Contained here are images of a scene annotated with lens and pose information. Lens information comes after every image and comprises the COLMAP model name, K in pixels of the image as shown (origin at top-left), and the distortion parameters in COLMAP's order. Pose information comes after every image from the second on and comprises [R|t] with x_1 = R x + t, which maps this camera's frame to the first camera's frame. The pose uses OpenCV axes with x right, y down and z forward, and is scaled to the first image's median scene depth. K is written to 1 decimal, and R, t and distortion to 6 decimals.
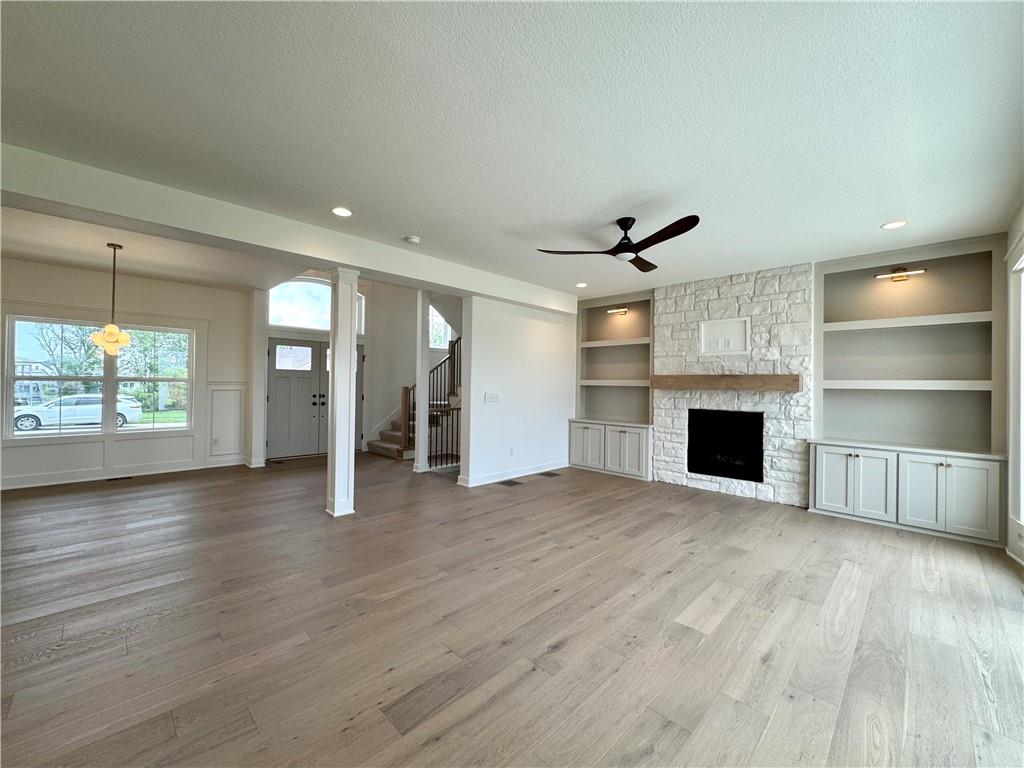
lens RADIAL K [[412.4, 0, 509.3], [0, 412.4, 382.3], [0, 0, 1]] dist [-0.001742, -0.000251]
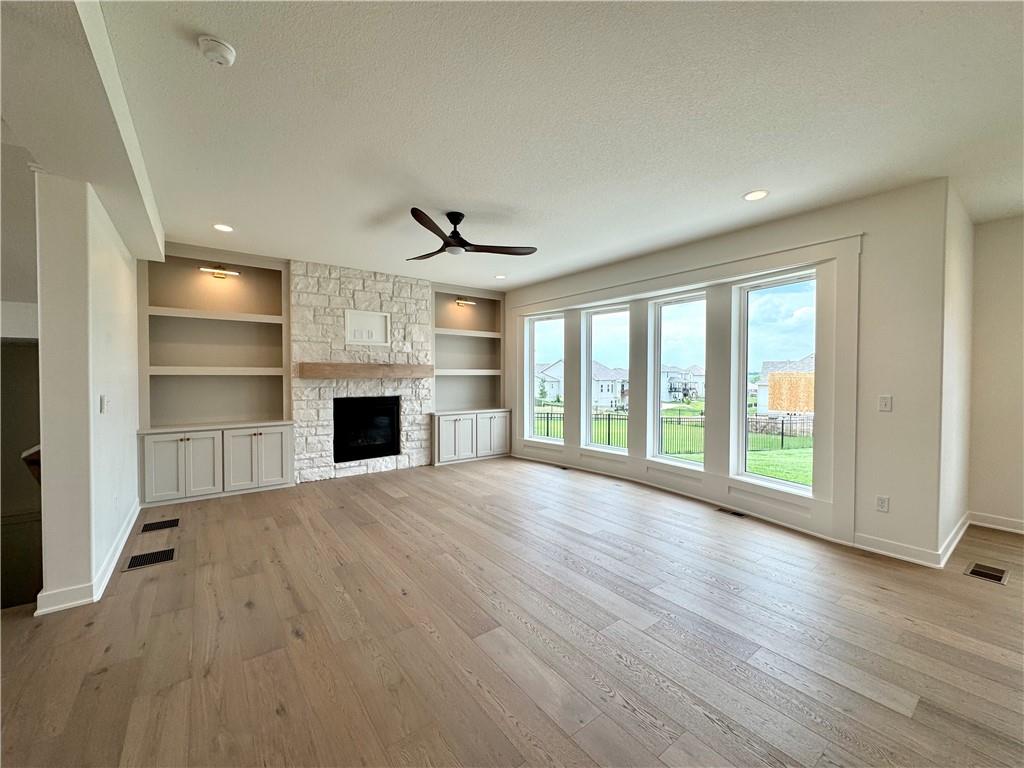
lens RADIAL K [[412.4, 0, 509.3], [0, 412.4, 382.3], [0, 0, 1]] dist [-0.001742, -0.000251]
pose [[0.138277, -0.030781, 0.989915, -0.486510], [-0.004077, 0.999491, 0.031648, -0.005004], [-0.990385, -0.008412, 0.138081, 0.488052]]
